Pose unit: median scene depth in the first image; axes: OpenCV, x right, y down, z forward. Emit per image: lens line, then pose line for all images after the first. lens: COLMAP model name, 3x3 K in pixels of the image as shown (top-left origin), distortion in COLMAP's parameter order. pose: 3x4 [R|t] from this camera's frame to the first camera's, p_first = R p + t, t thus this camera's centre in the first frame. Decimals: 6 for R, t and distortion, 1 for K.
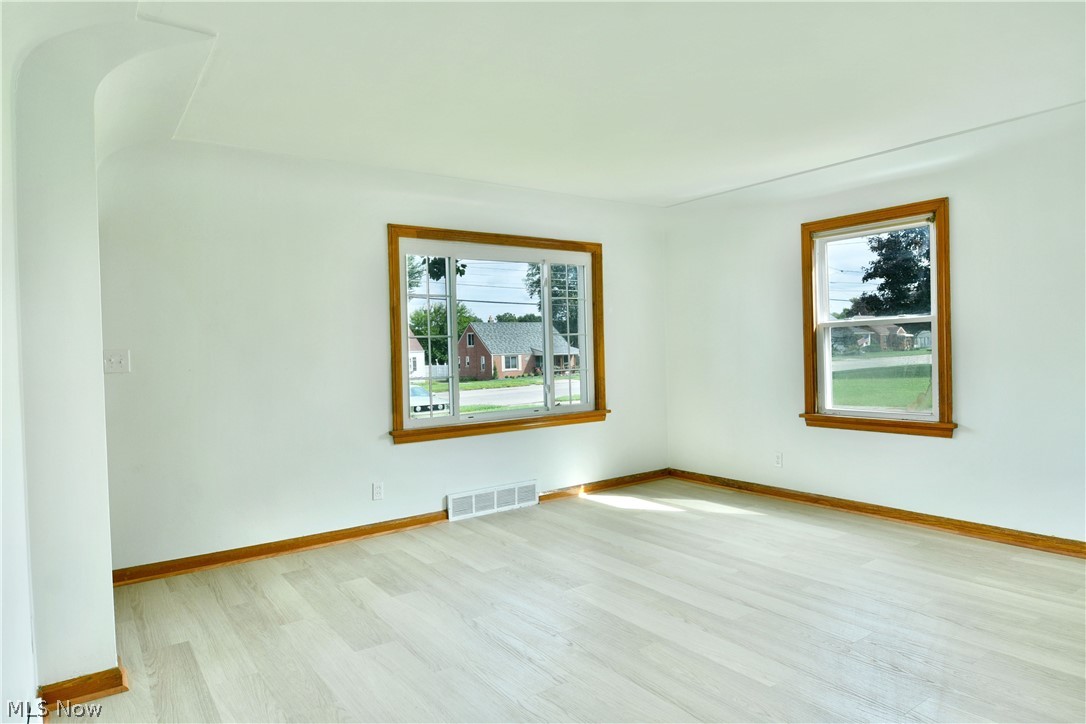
lens RADIAL K [[656.4, 0, 547.1], [0, 656.4, 357.6], [0, 0, 1]] dist [-0.011218, -0.005503]
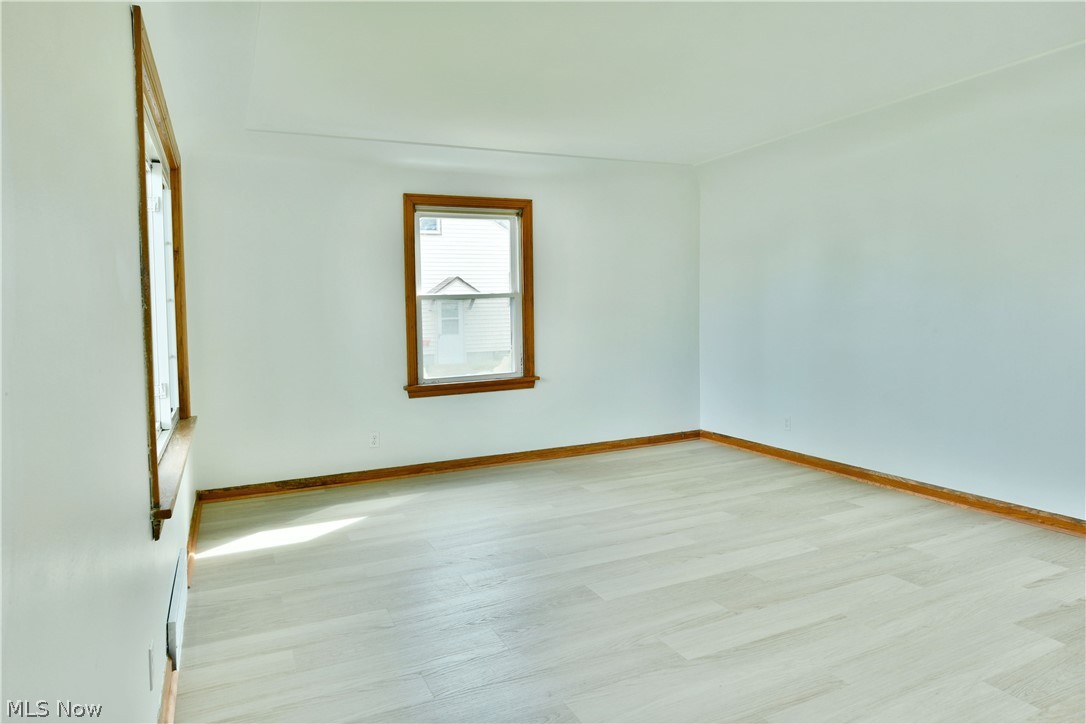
lens RADIAL K [[652.1, 0, 525.1], [0, 652.1, 334.1], [0, 0, 1]] dist [-0.020213, 0.000275]
pose [[0.208622, -0.007242, 0.977970, -0.634771], [0.038343, 0.999264, -0.000780, 0.017949], [-0.977244, 0.037661, 0.208746, 0.744451]]
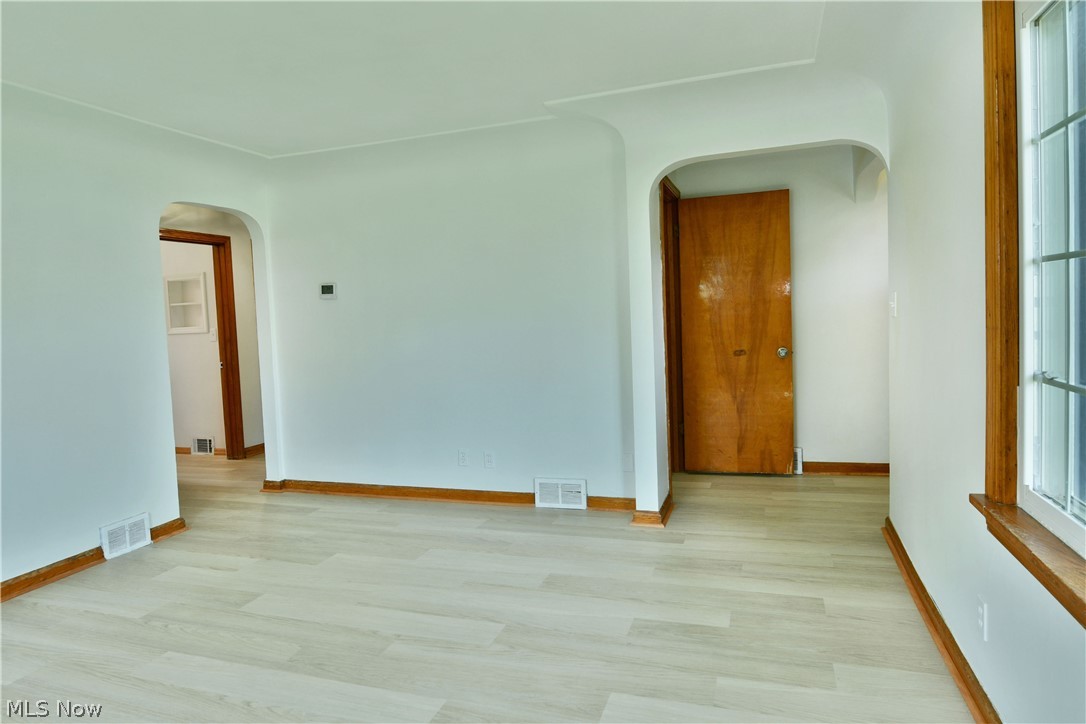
lens RADIAL K [[658.0, 0, 531.2], [0, 658.0, 348.2], [0, 0, 1]] dist [-0.014331, -0.000896]
pose [[-0.820903, 0.094913, -0.563125, 0.234226], [0.059195, 0.994922, 0.081399, -0.030897], [0.567991, 0.033486, -0.822353, 1.272588]]
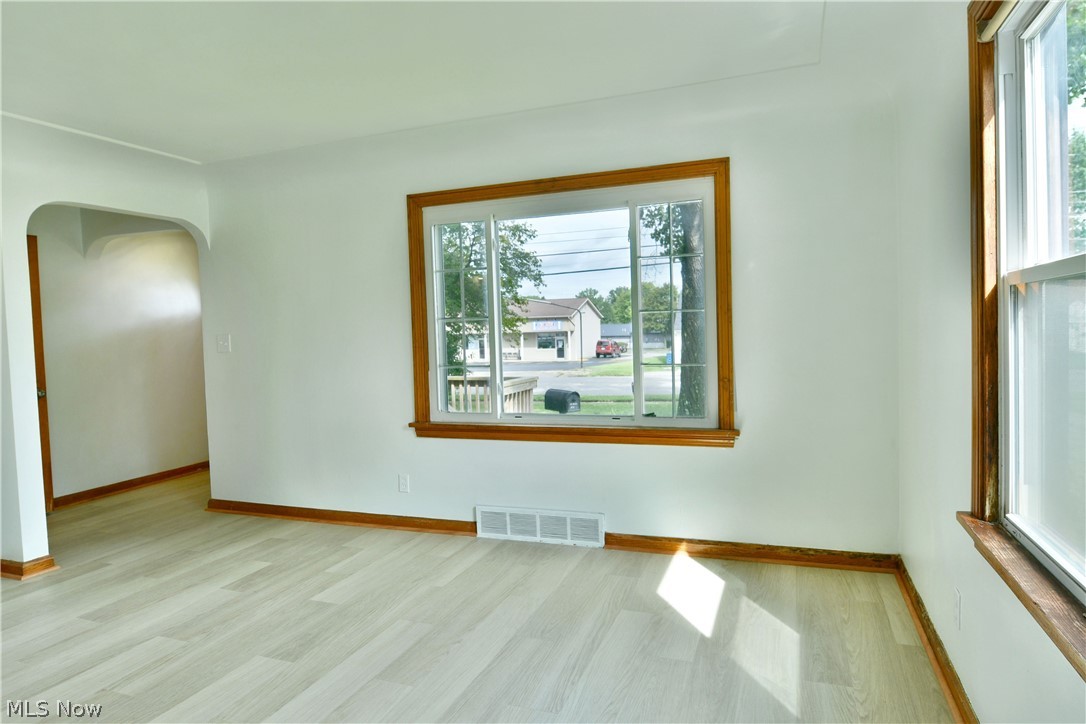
lens RADIAL K [[656.4, 0, 547.1], [0, 656.4, 357.6], [0, 0, 1]] dist [-0.011218, -0.005503]
pose [[0.553206, 0.045267, -0.831814, 0.682954], [0.001297, 0.998475, 0.055199, -0.031145], [0.833043, -0.031616, 0.552304, 0.706092]]
